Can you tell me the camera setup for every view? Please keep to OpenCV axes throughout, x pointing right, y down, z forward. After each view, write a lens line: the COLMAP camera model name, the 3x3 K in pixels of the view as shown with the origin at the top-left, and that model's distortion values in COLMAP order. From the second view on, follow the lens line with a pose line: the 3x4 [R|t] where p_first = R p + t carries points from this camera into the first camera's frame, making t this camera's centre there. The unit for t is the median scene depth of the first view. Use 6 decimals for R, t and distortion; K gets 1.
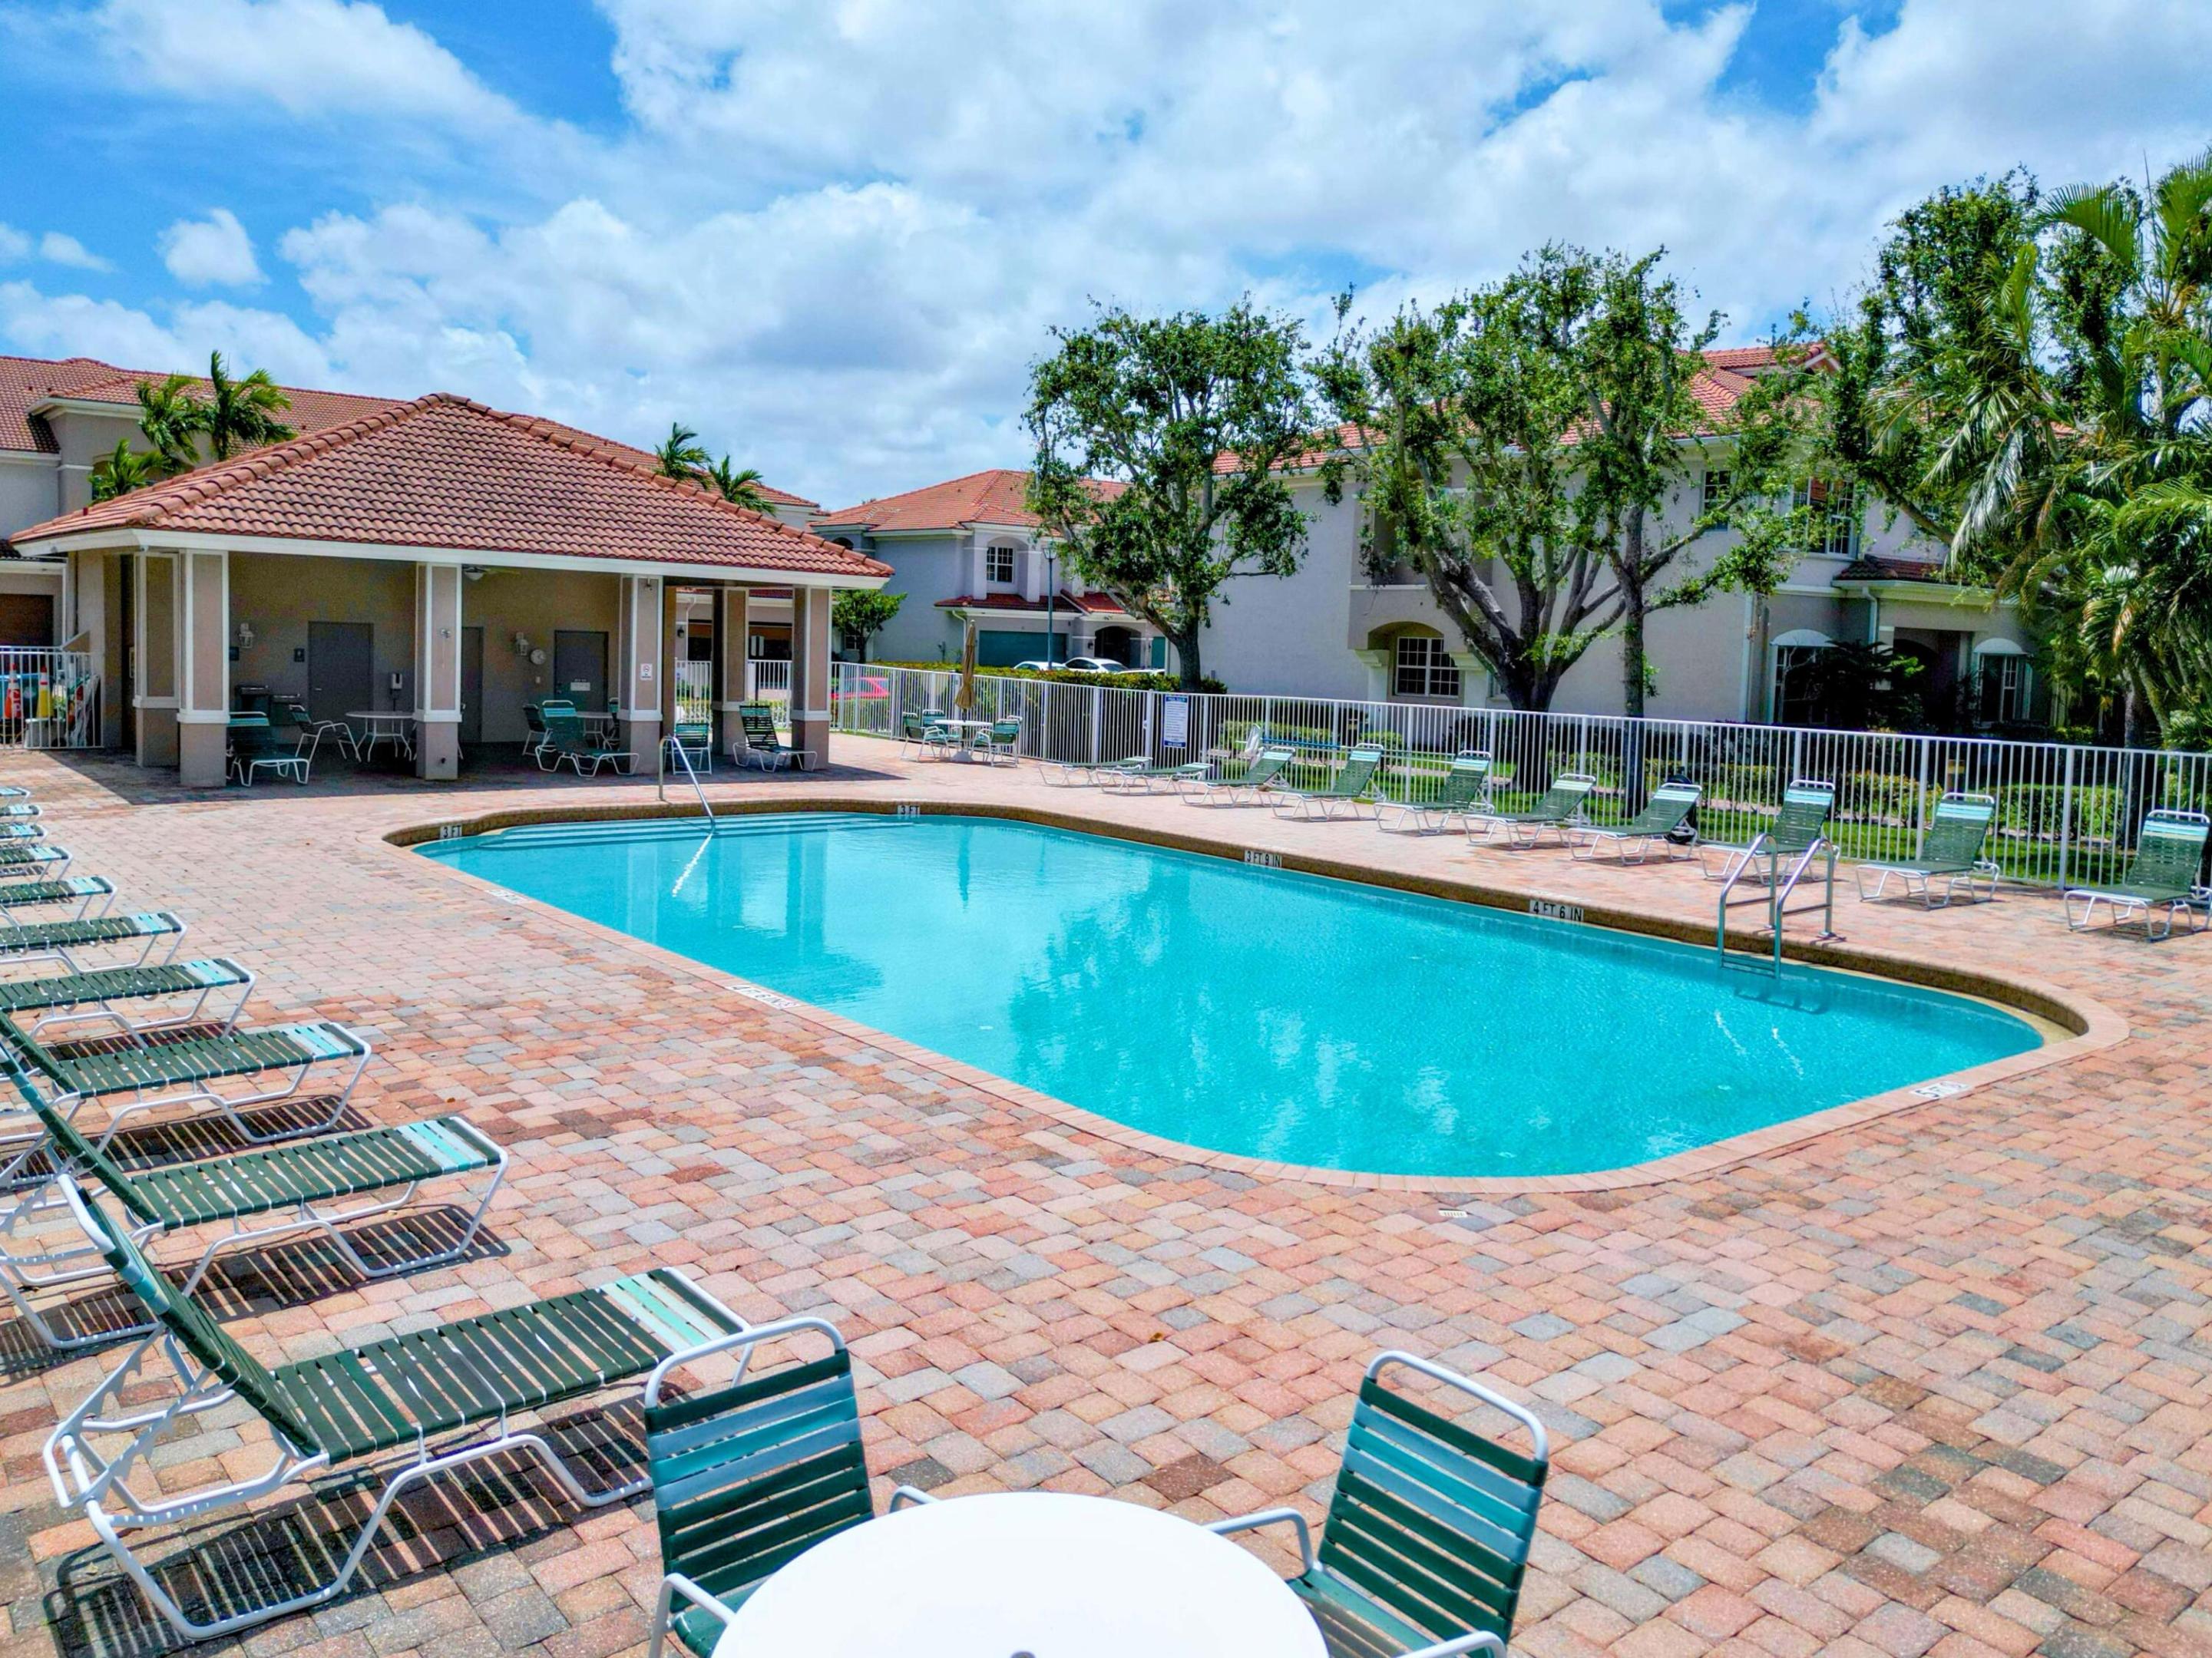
lens RADIAL K [[1659.7, 0, 1106.8], [0, 1659.7, 738.8], [0, 0, 1]] dist [0.070838, -0.091634]
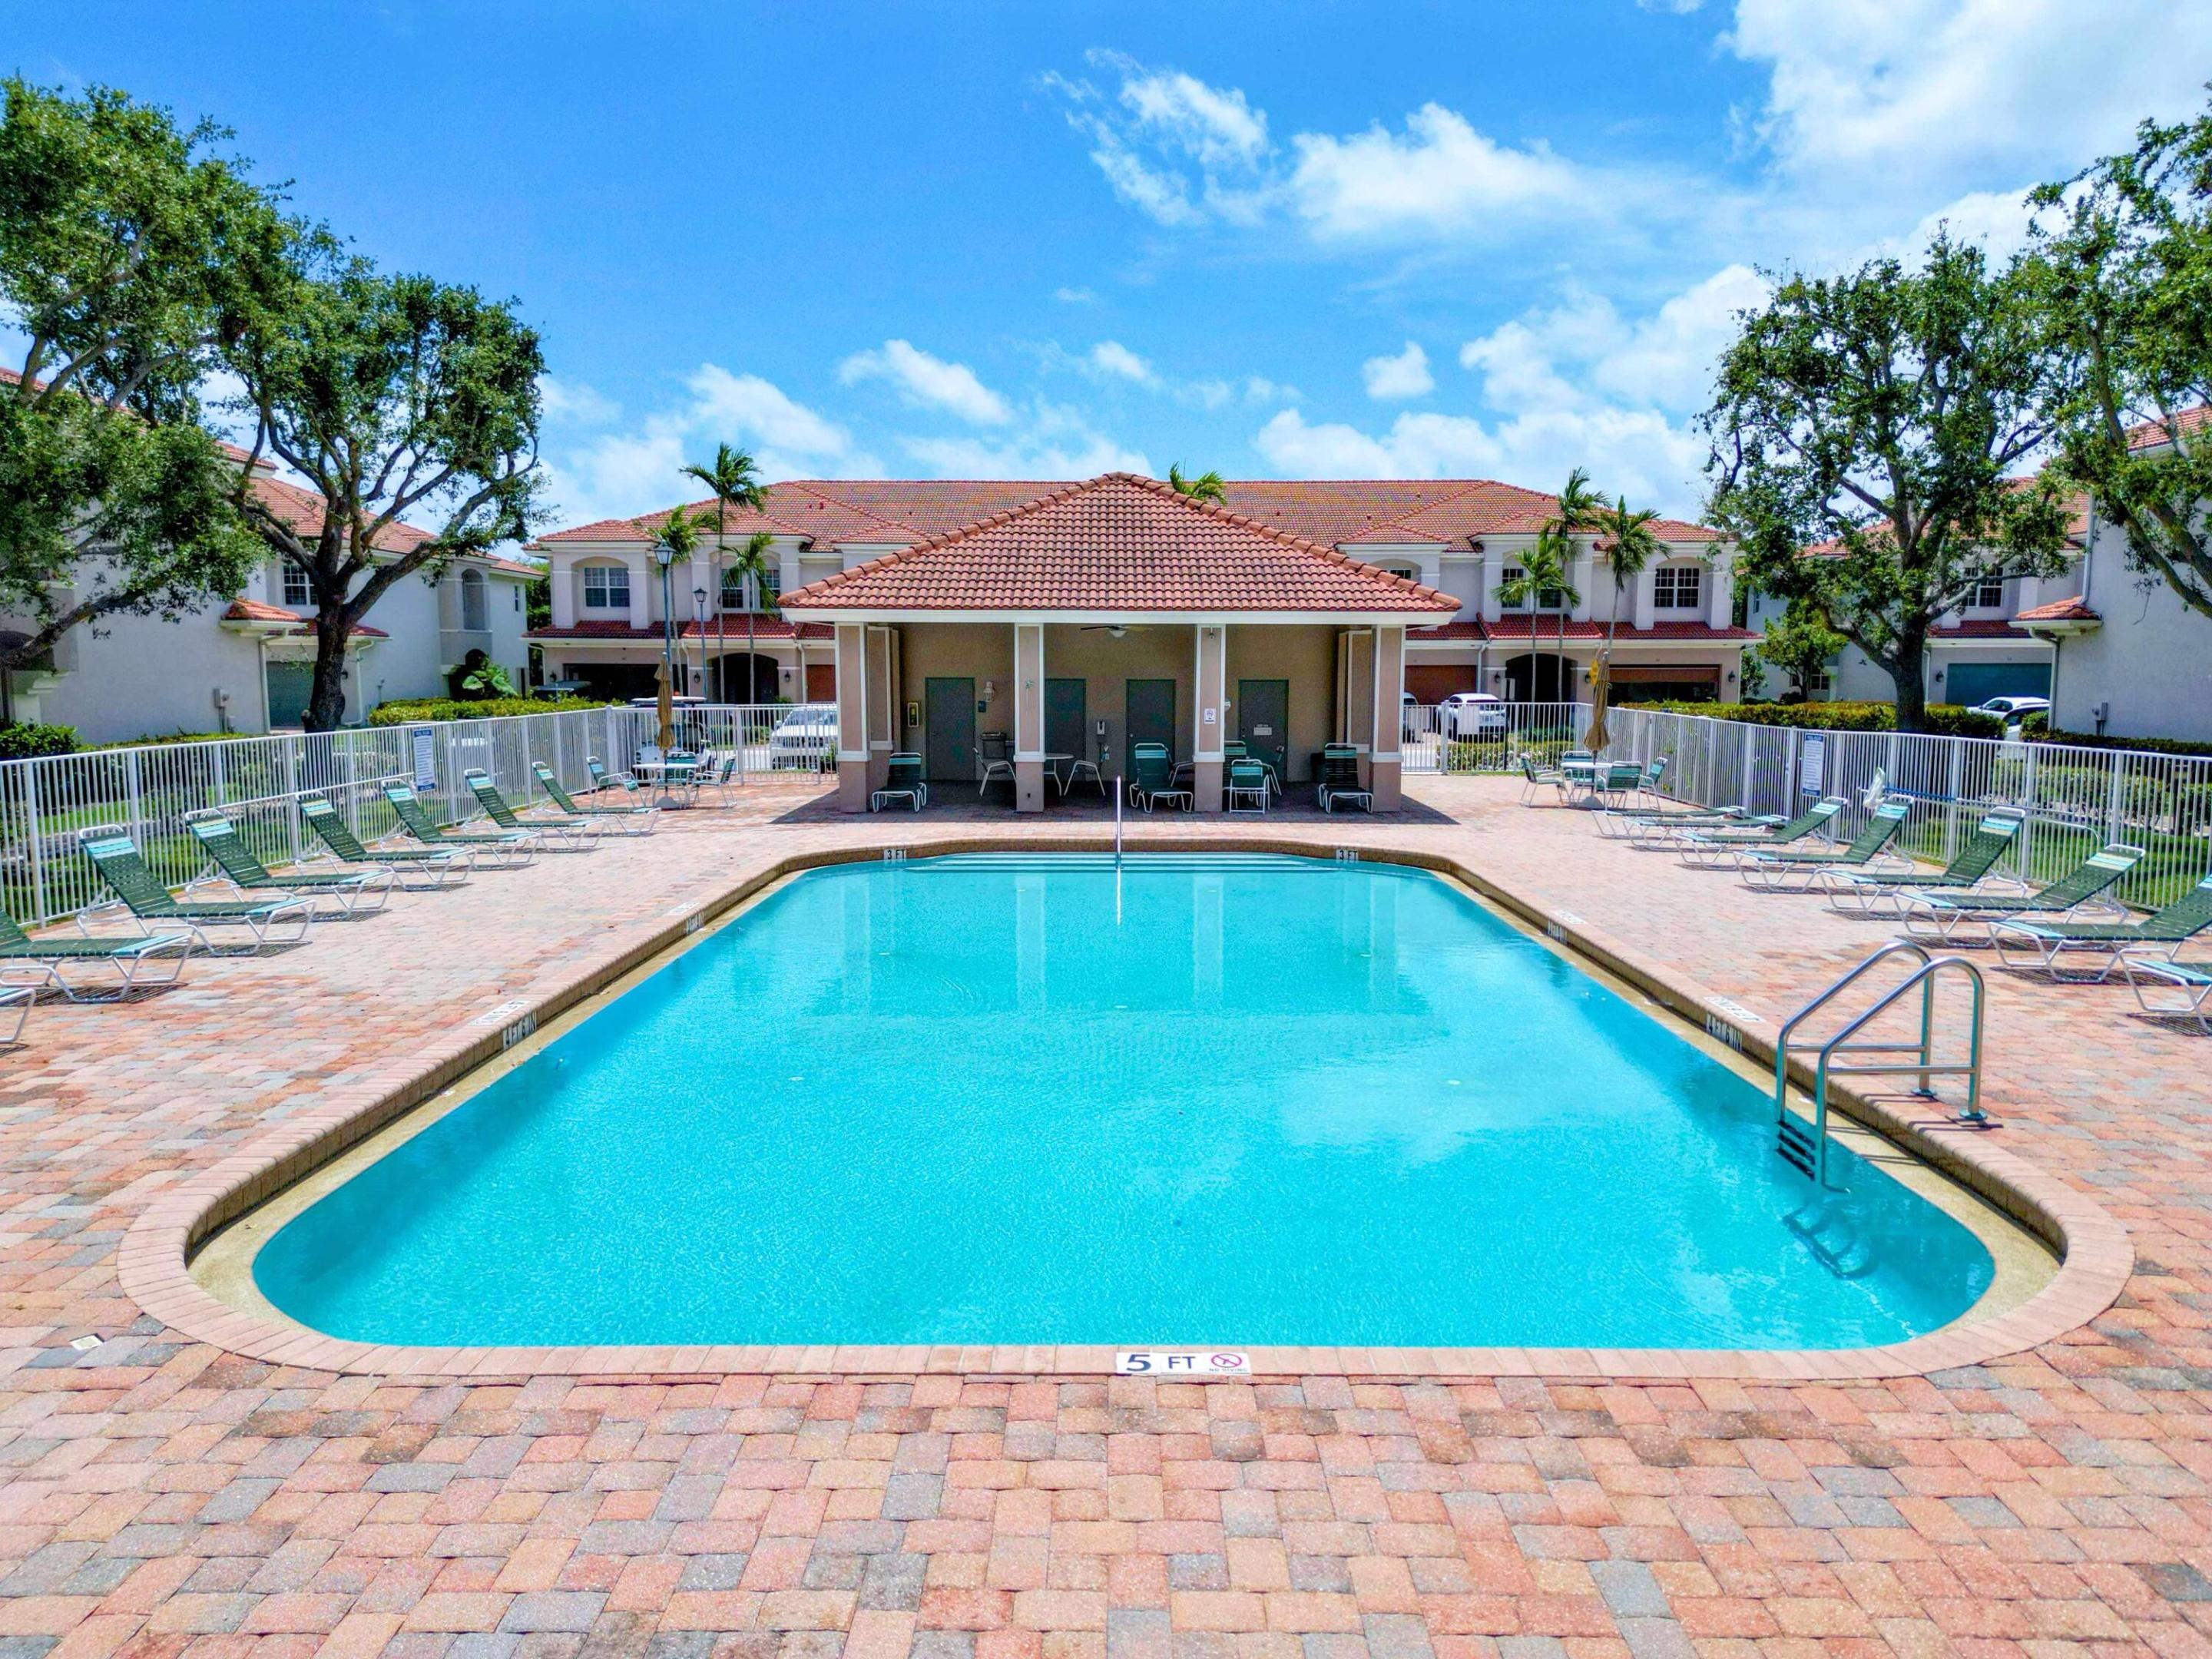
lens RADIAL K [[1529.0, 0, 1107.7], [0, 1529.0, 860.0], [0, 0, 1]] dist [0.068641, -0.060044]
pose [[0.775040, 0.045876, -0.630245, 0.312888], [-0.013941, 0.998360, 0.055527, -0.001683], [0.631759, -0.034249, 0.774408, 0.211485]]
